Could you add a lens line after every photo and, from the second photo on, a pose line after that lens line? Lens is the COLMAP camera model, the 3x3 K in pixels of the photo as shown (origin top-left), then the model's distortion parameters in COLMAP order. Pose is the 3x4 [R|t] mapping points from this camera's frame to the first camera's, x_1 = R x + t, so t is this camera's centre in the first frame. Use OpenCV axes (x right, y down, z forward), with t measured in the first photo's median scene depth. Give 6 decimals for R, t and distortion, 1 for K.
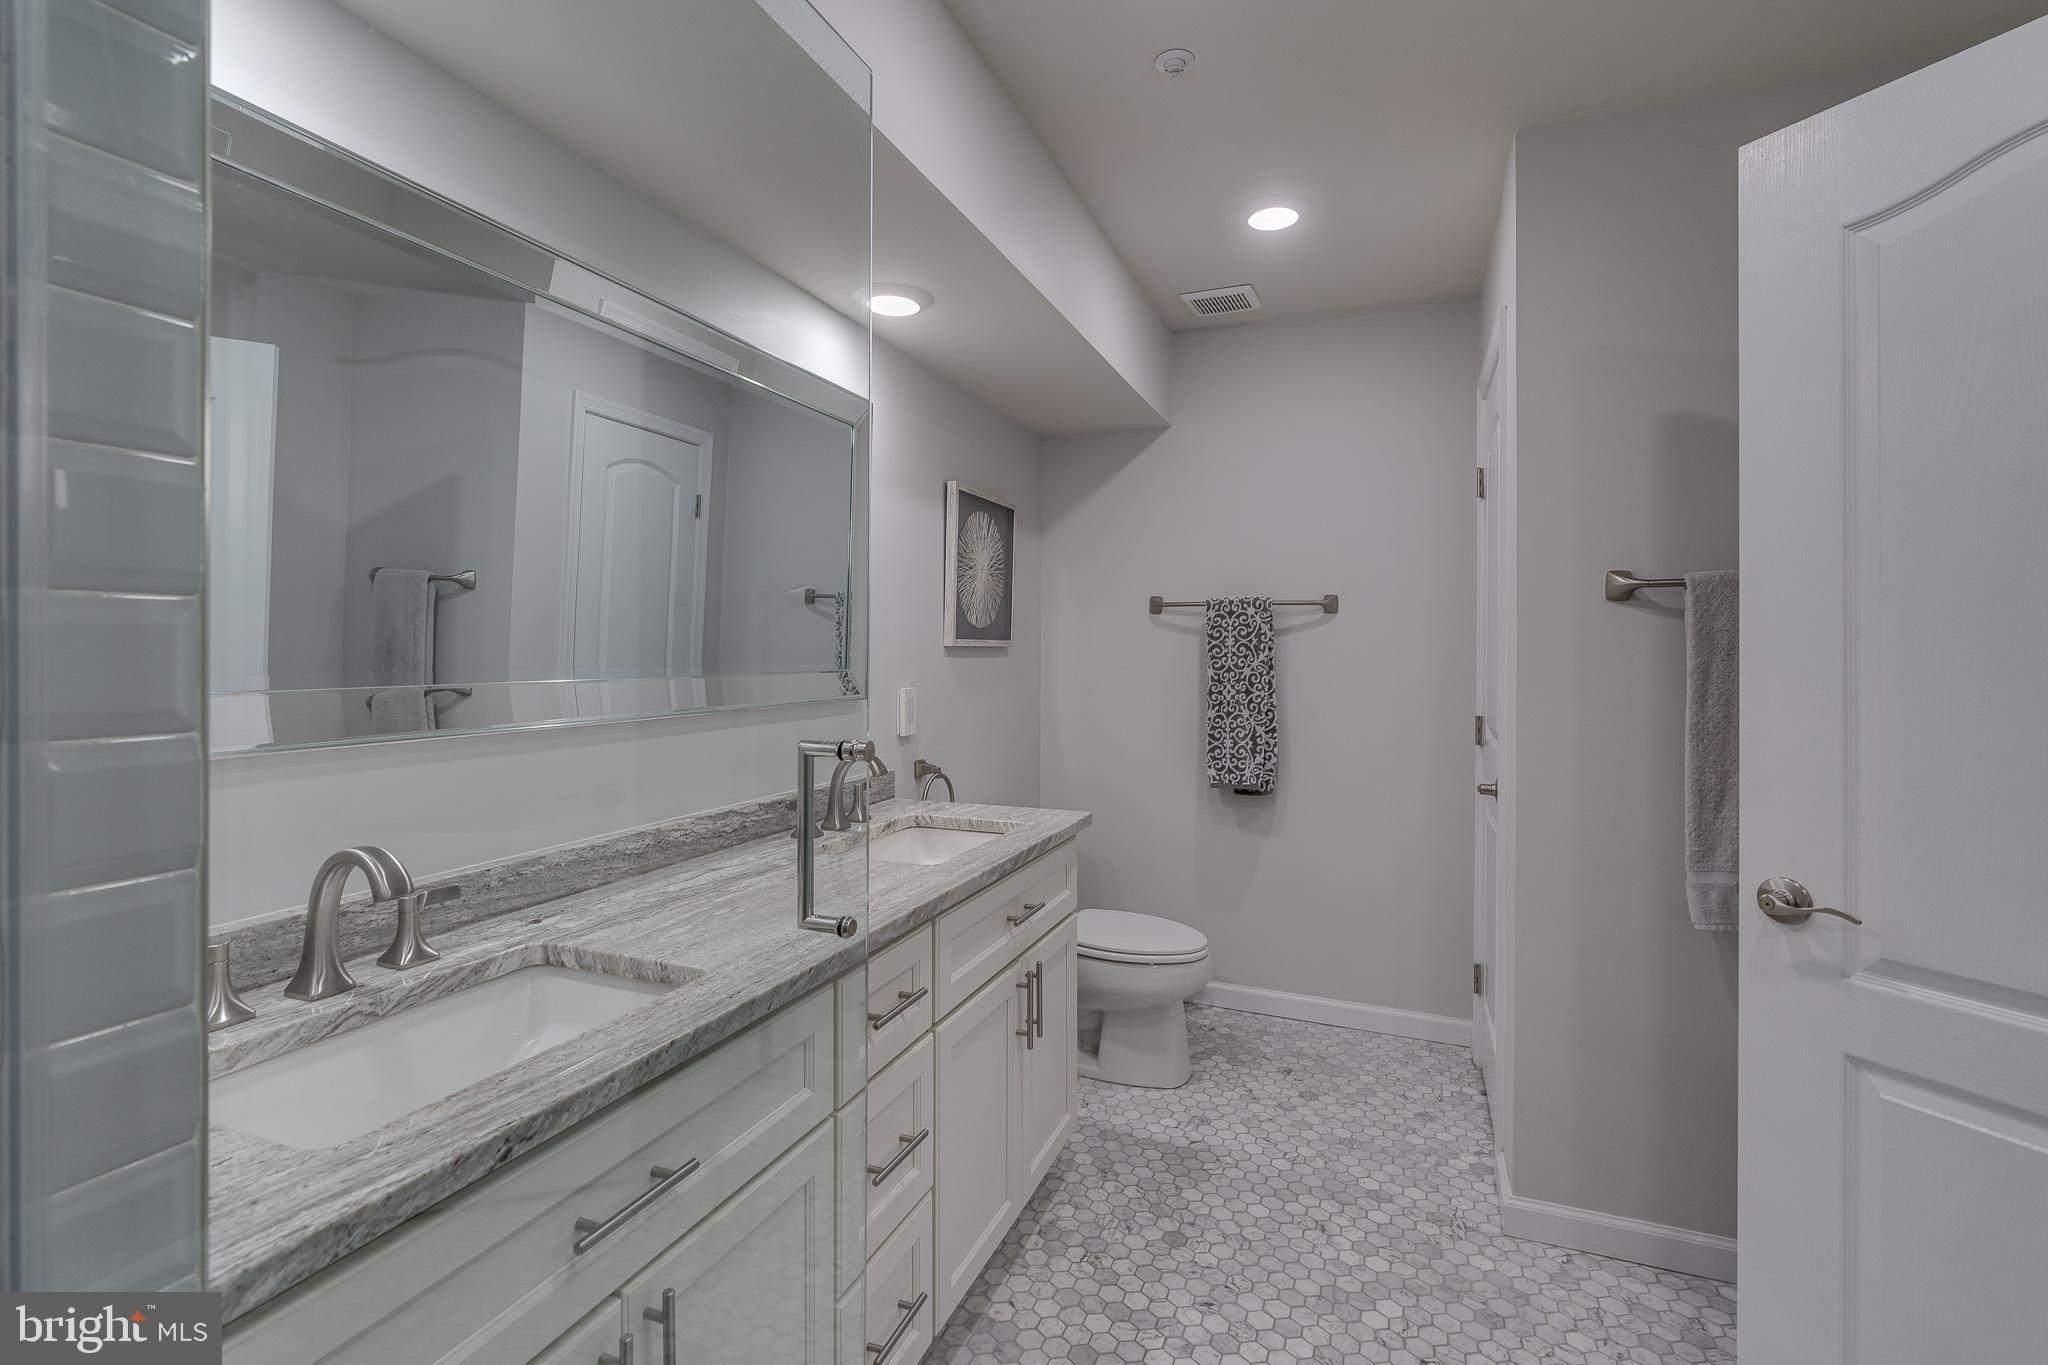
lens RADIAL K [[933.1, 0, 1022.7], [0, 933.1, 669.5], [0, 0, 1]] dist [-0.007699, 0.002262]
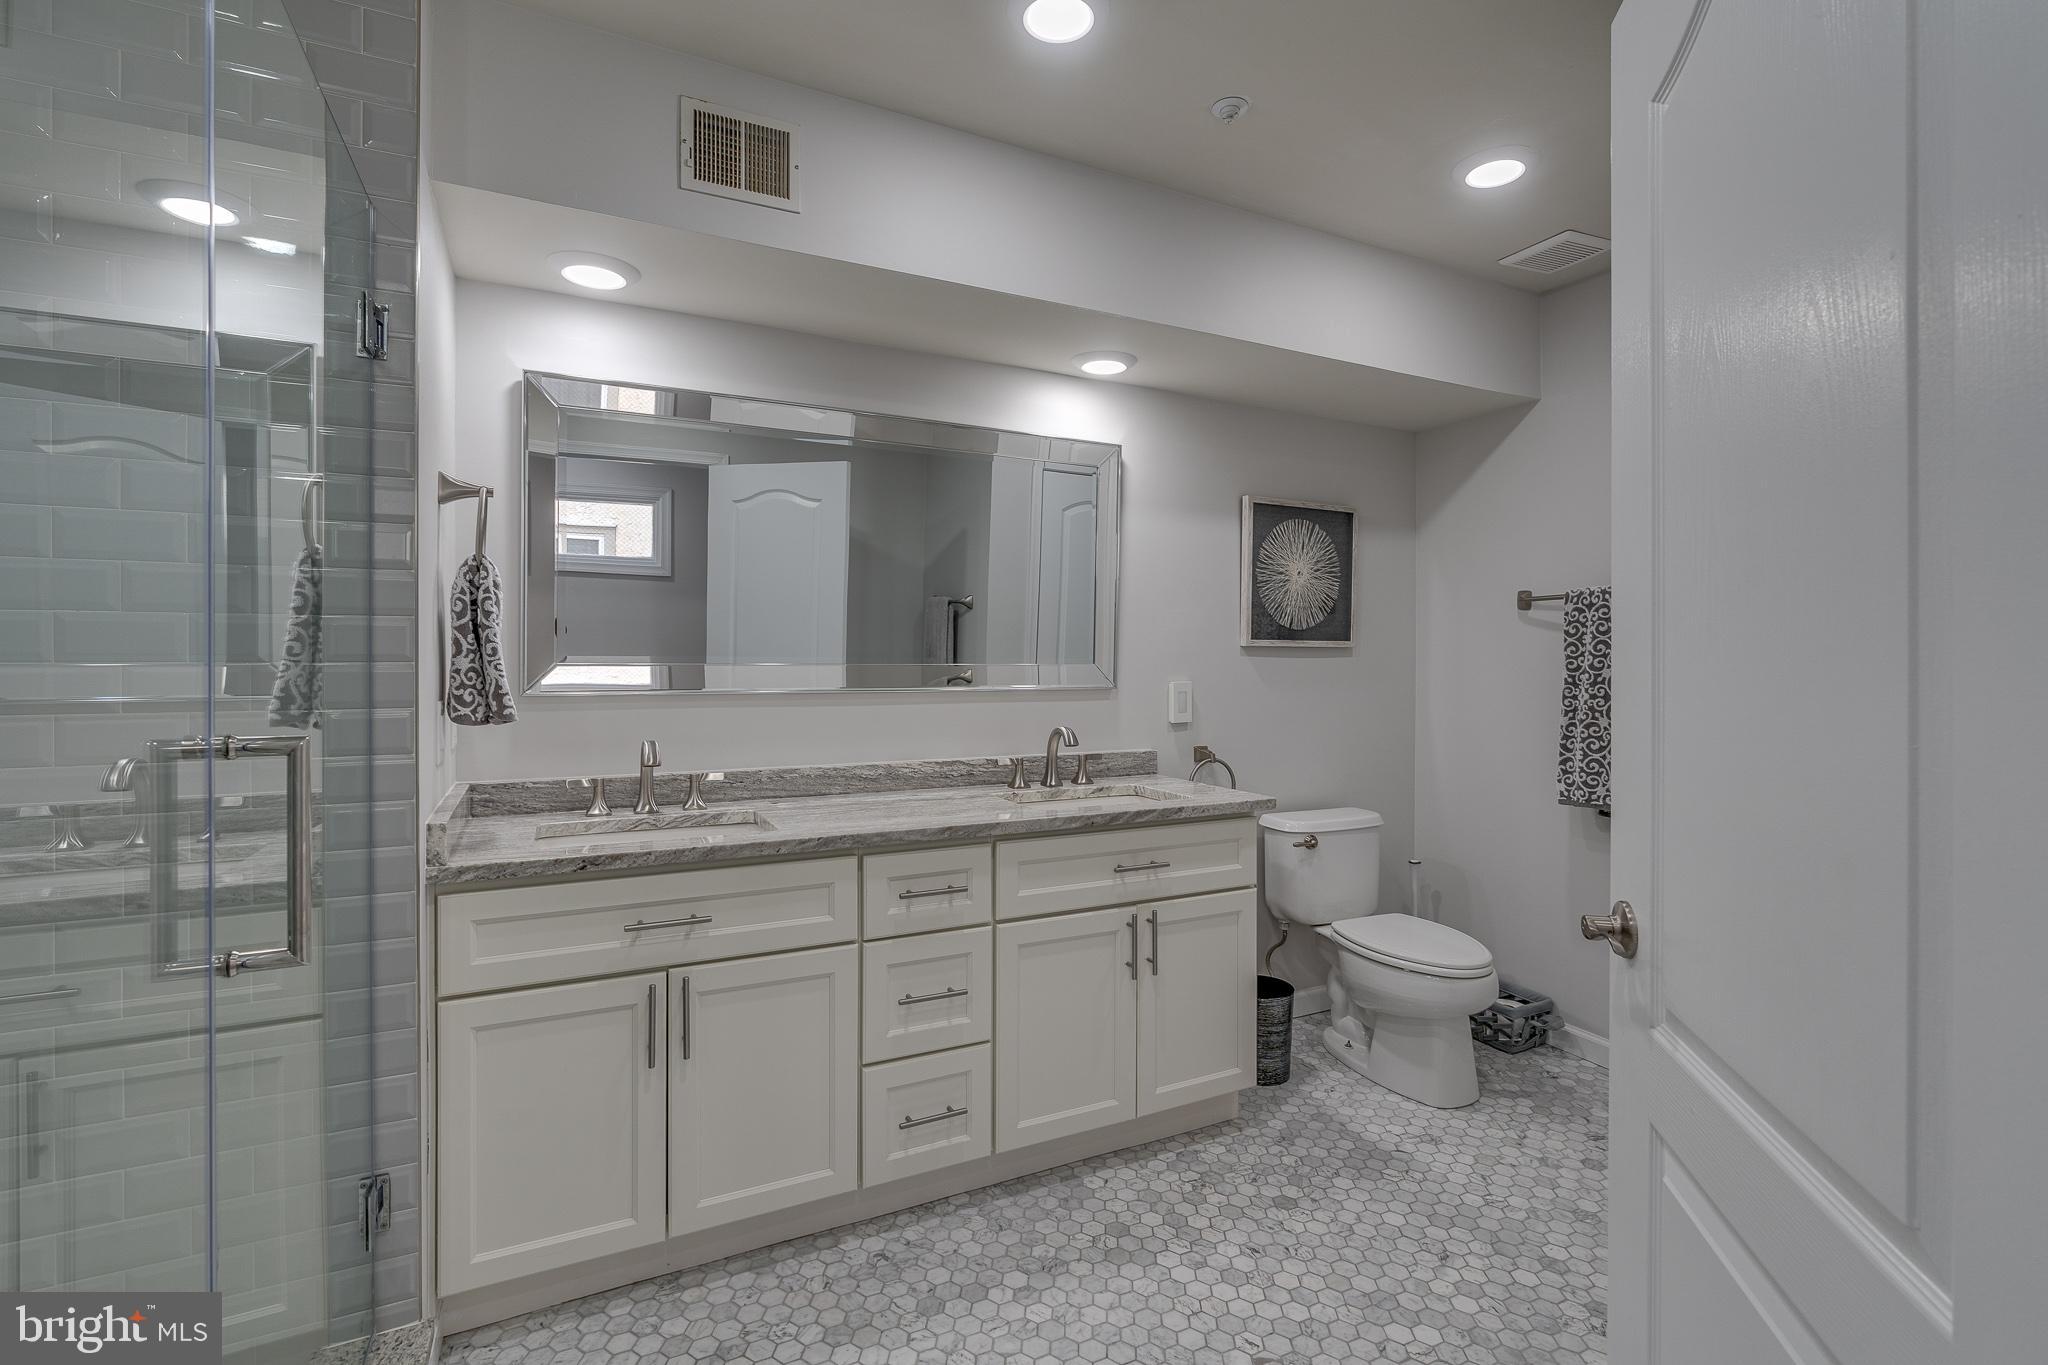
lens RADIAL K [[933.1, 0, 1036.4], [0, 933.1, 670.9], [0, 0, 1]] dist [-0.007699, 0.002262]
pose [[0.752397, 0.009112, -0.658647, 0.497717], [-0.014661, 0.999888, -0.002915, 0.012258], [0.658547, 0.011850, 0.752446, 0.009611]]
